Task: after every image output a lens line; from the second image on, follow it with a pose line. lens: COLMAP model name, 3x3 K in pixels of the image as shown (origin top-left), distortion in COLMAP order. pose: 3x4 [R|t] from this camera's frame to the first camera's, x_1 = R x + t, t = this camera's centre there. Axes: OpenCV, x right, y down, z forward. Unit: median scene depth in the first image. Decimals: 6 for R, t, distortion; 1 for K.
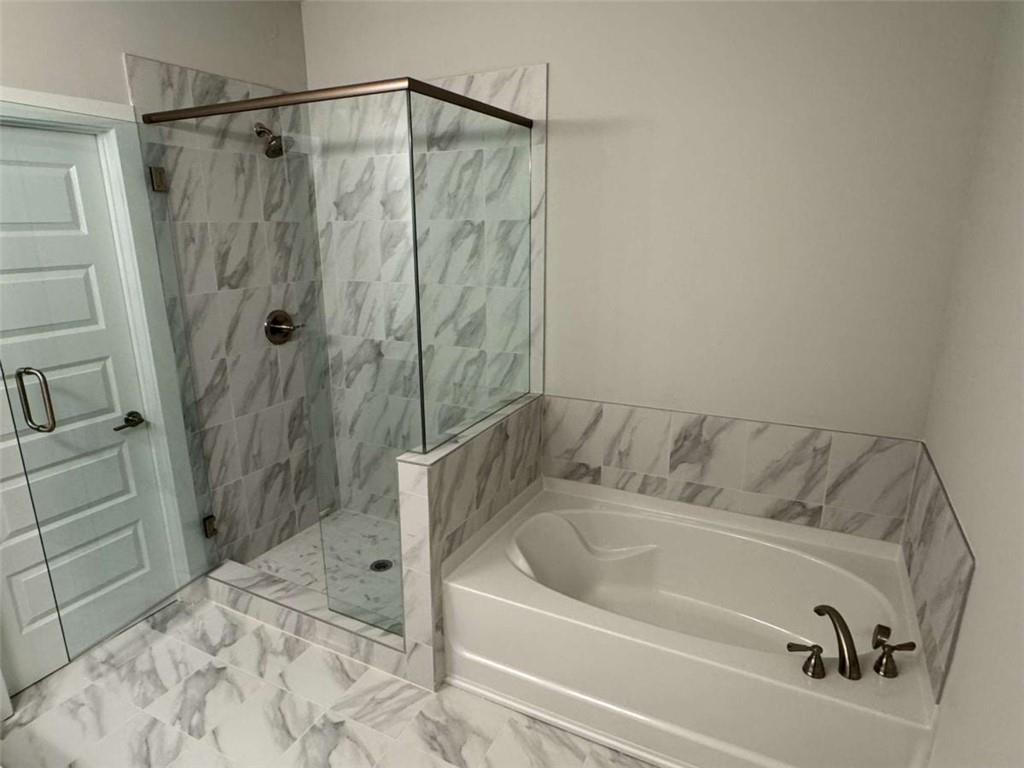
lens RADIAL K [[610.6, 0, 502.5], [0, 610.6, 387.8], [0, 0, 1]] dist [-0.005236, 0.000346]
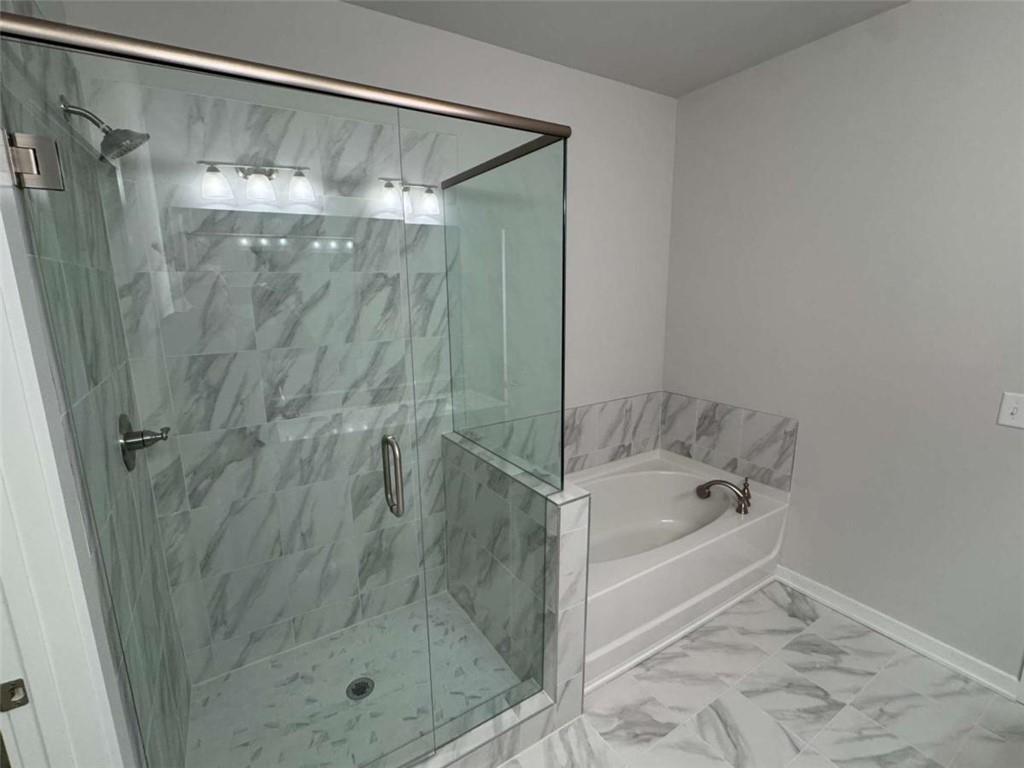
lens RADIAL K [[477.7, 0, 507.8], [0, 477.7, 385.8], [0, 0, 1]] dist [0.000247, -0.000302]
pose [[0.500434, -0.176393, 0.847615, -0.623381], [0.237218, 0.969495, 0.061703, -0.102061], [-0.832643, 0.170191, 0.527012, 0.471156]]
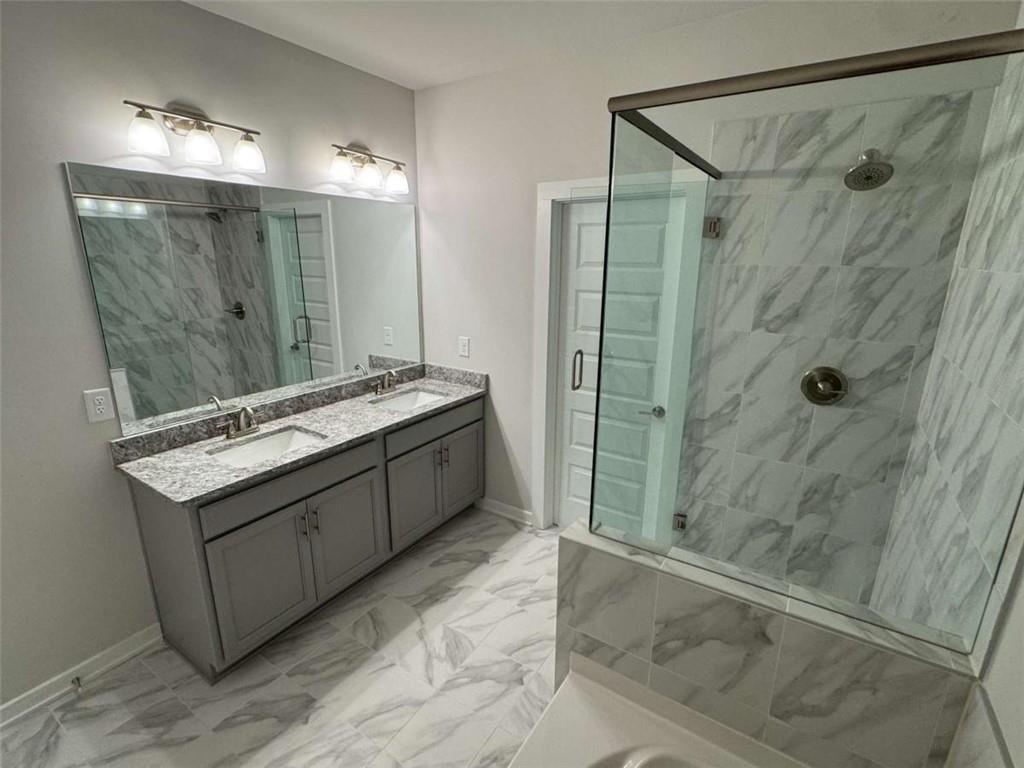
lens RADIAL K [[477.7, 0, 509.0], [0, 477.7, 385.8], [0, 0, 1]] dist [0.000247, -0.000302]
pose [[-0.100833, 0.262867, -0.959549, 0.371758], [-0.270284, 0.920954, 0.280697, -0.187076], [0.957486, 0.287654, -0.021814, 0.639535]]
